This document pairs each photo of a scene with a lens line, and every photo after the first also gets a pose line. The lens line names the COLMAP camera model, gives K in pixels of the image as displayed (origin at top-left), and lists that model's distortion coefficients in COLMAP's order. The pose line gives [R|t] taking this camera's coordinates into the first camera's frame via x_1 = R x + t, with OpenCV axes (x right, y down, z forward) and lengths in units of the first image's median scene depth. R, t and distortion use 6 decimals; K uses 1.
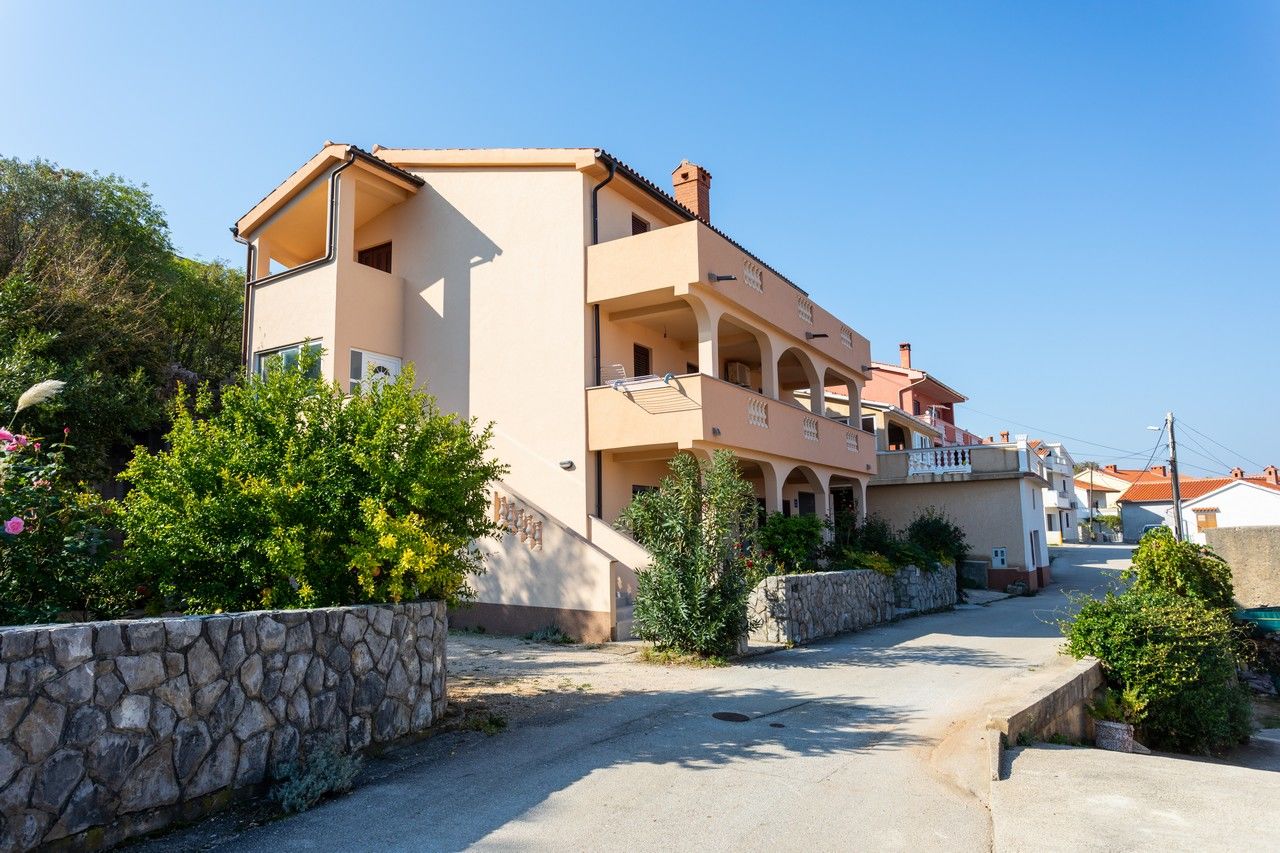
lens RADIAL K [[847.5, 0, 640.0], [0, 847.5, 426.5], [0, 0, 1]] dist [-0.000148, -0.000573]
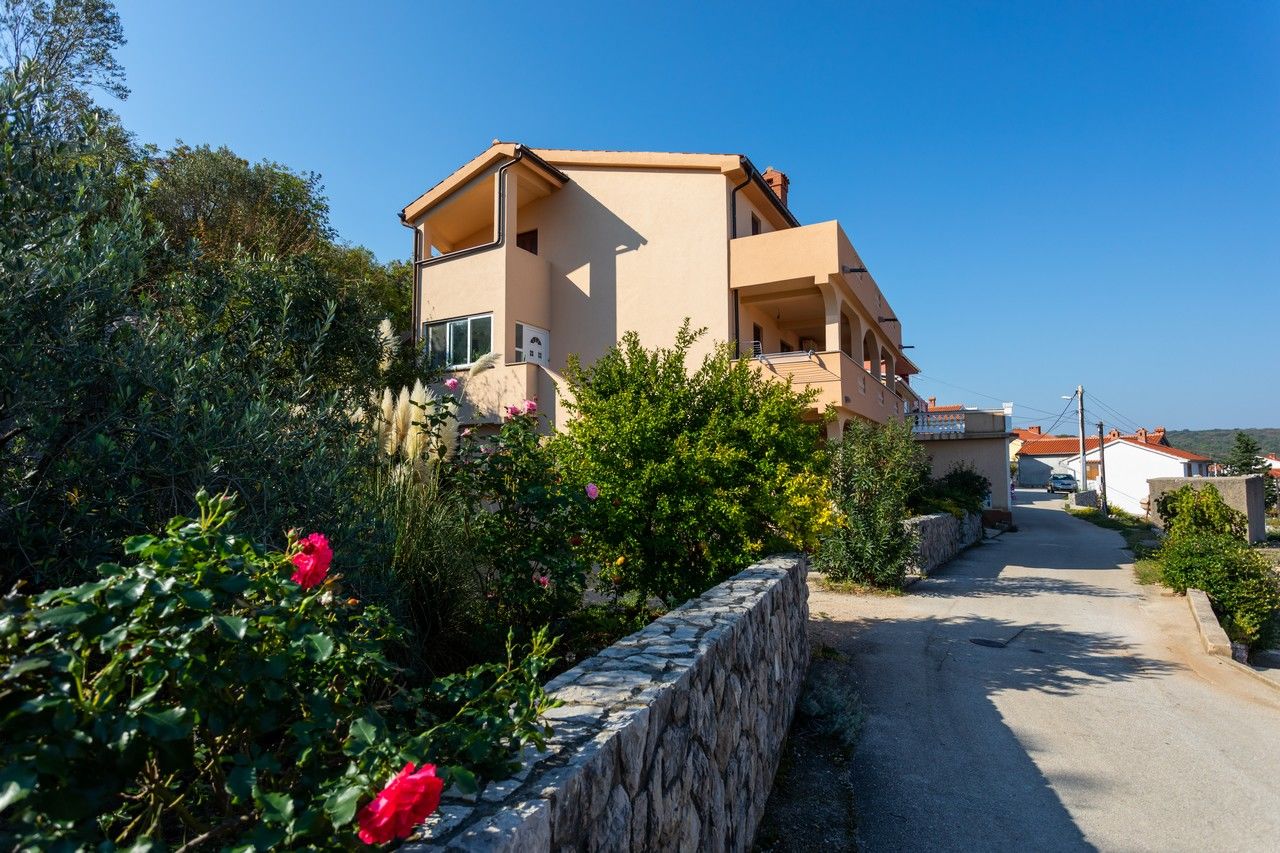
lens RADIAL K [[687.3, 0, 667.6], [0, 687.3, 431.9], [0, 0, 1]] dist [0.000924, 0.000818]
pose [[0.998554, 0.015669, 0.051429, -0.176789], [-0.018917, 0.997816, 0.063290, -0.004021], [-0.050325, -0.064172, 0.996669, 0.031322]]
